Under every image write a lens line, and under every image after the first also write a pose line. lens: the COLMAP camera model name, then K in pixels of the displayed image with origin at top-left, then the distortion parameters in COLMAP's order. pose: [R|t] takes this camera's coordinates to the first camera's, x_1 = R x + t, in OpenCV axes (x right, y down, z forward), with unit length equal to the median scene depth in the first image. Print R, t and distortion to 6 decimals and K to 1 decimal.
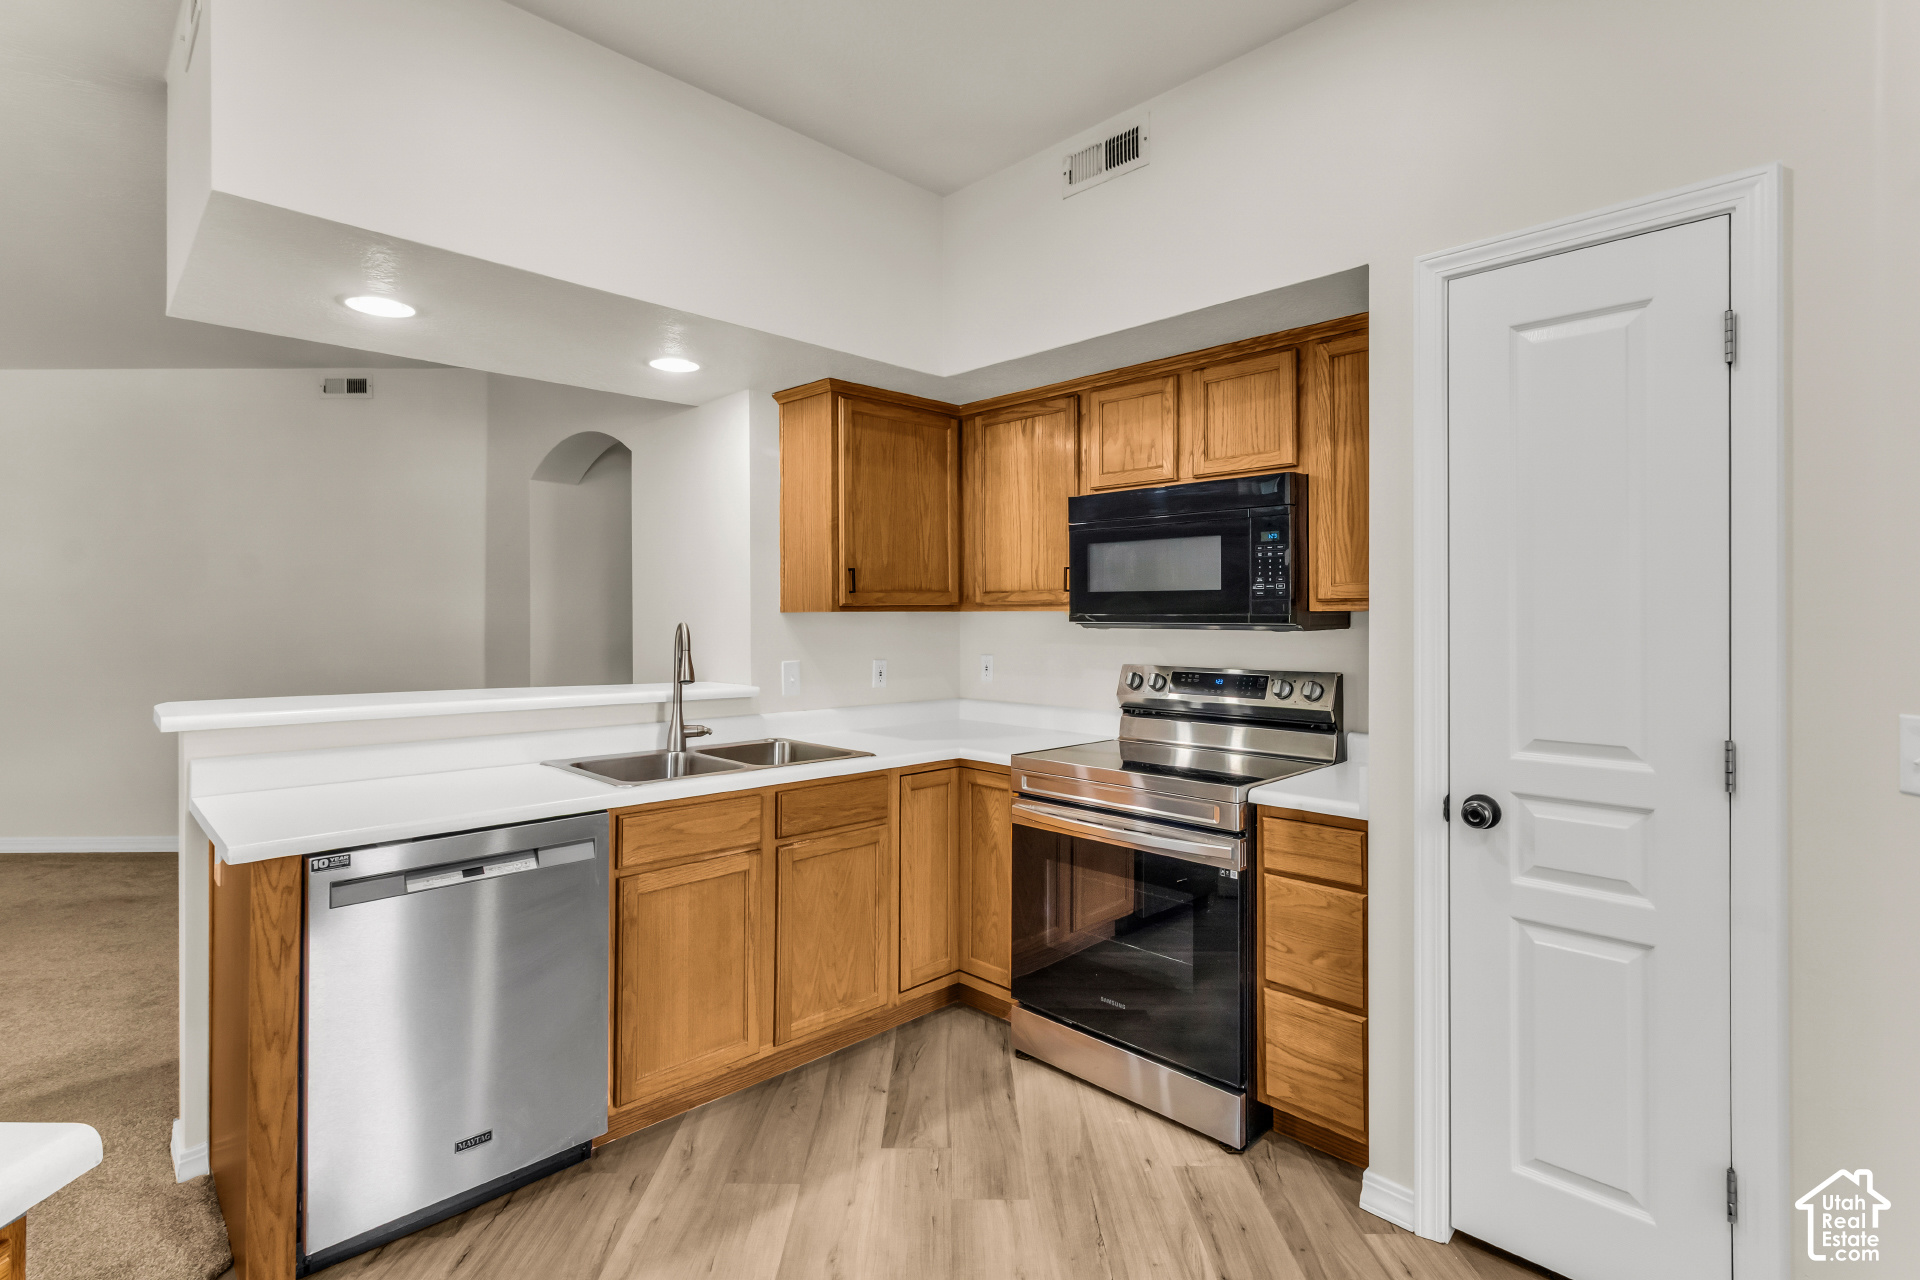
lens RADIAL K [[901.0, 0, 965.5], [0, 901.0, 627.0], [0, 0, 1]] dist [0.001003, 0.000563]
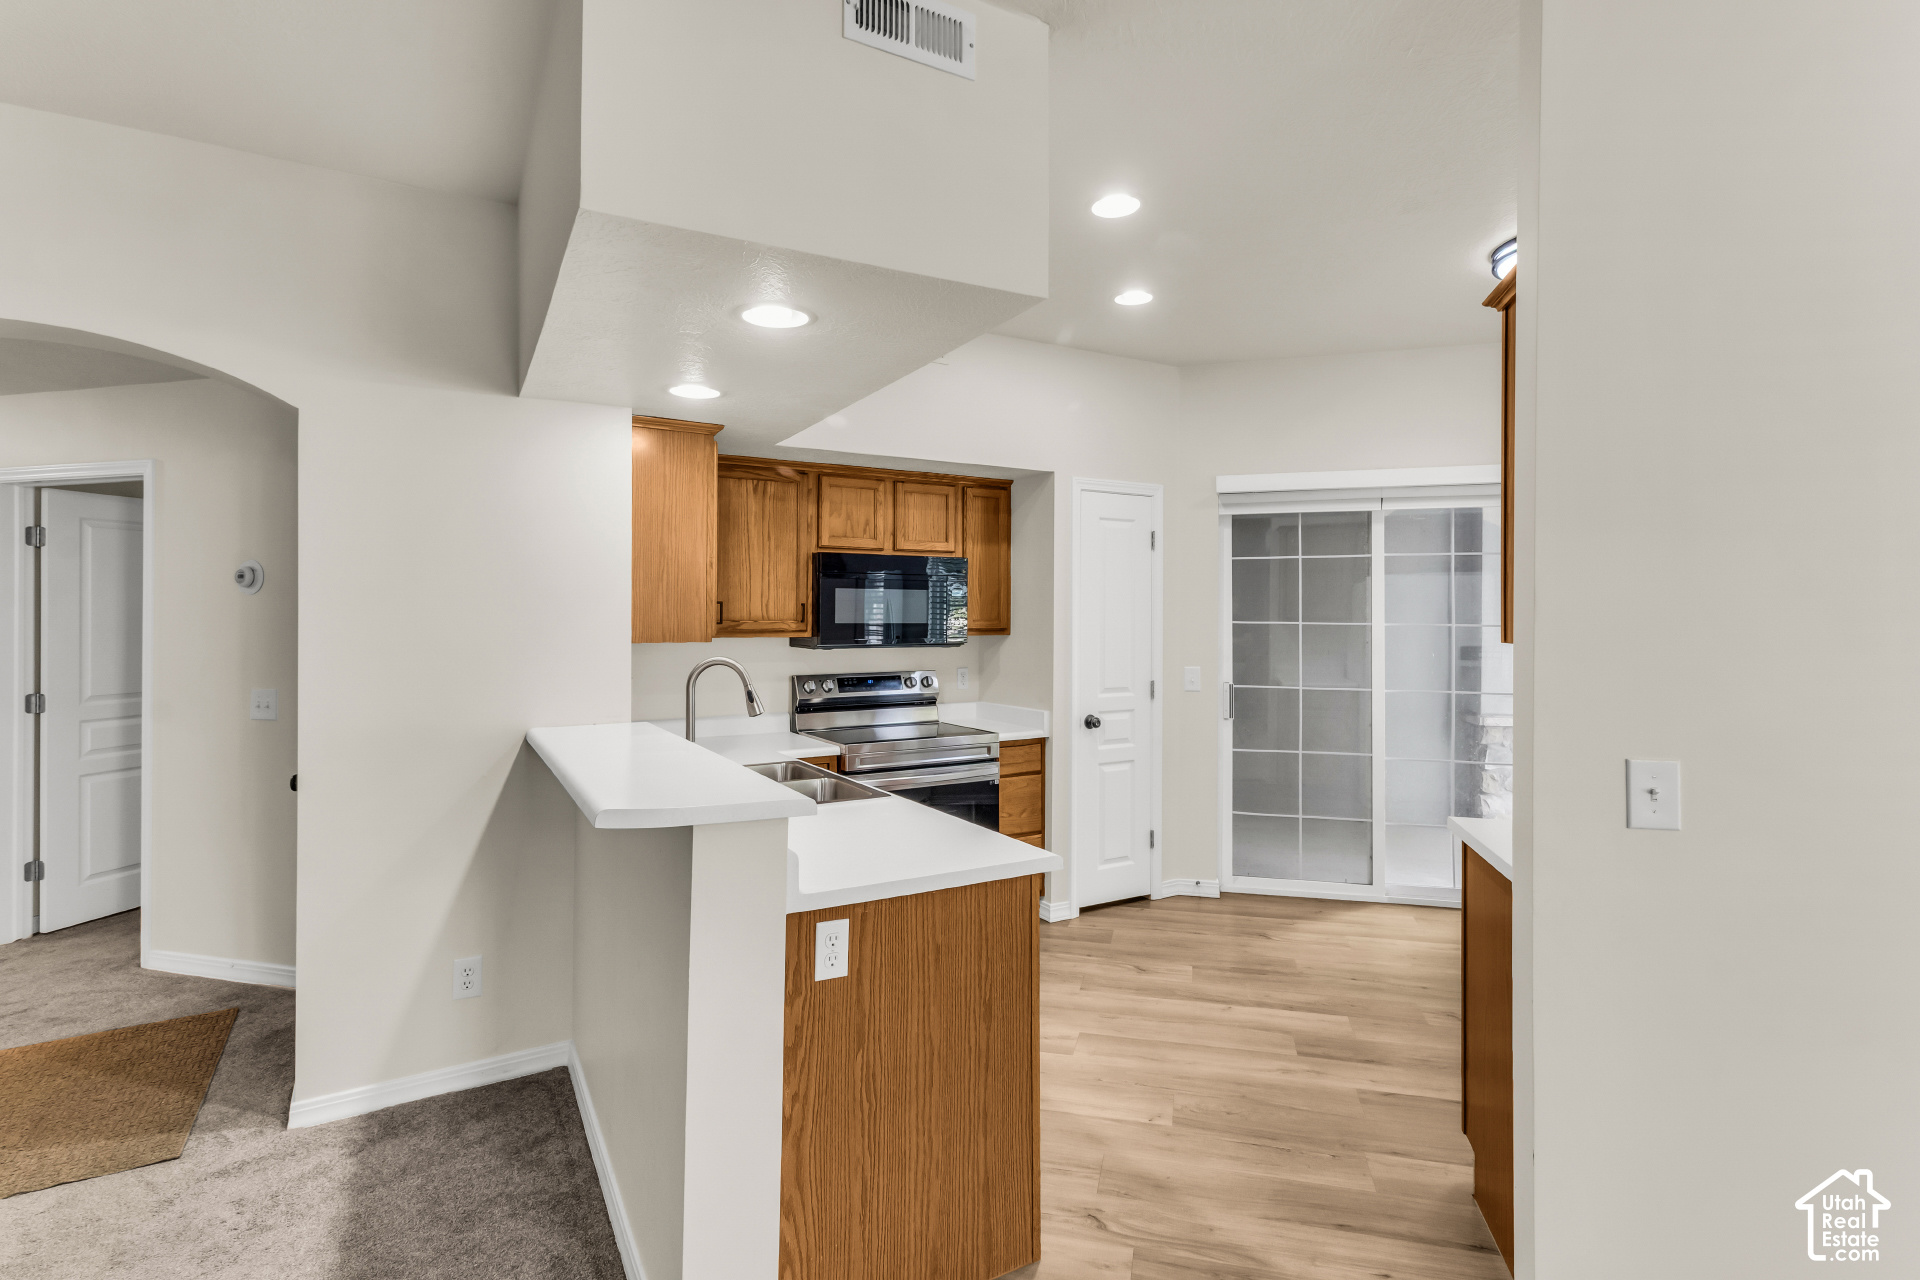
lens RADIAL K [[901.0, 0, 965.5], [0, 901.0, 627.0], [0, 0, 1]] dist [0.001003, 0.000563]
pose [[0.265491, -0.009210, 0.964069, -1.144331], [0.012726, 0.999901, 0.006048, -0.038639], [-0.964029, 0.010663, 0.265582, 0.445694]]
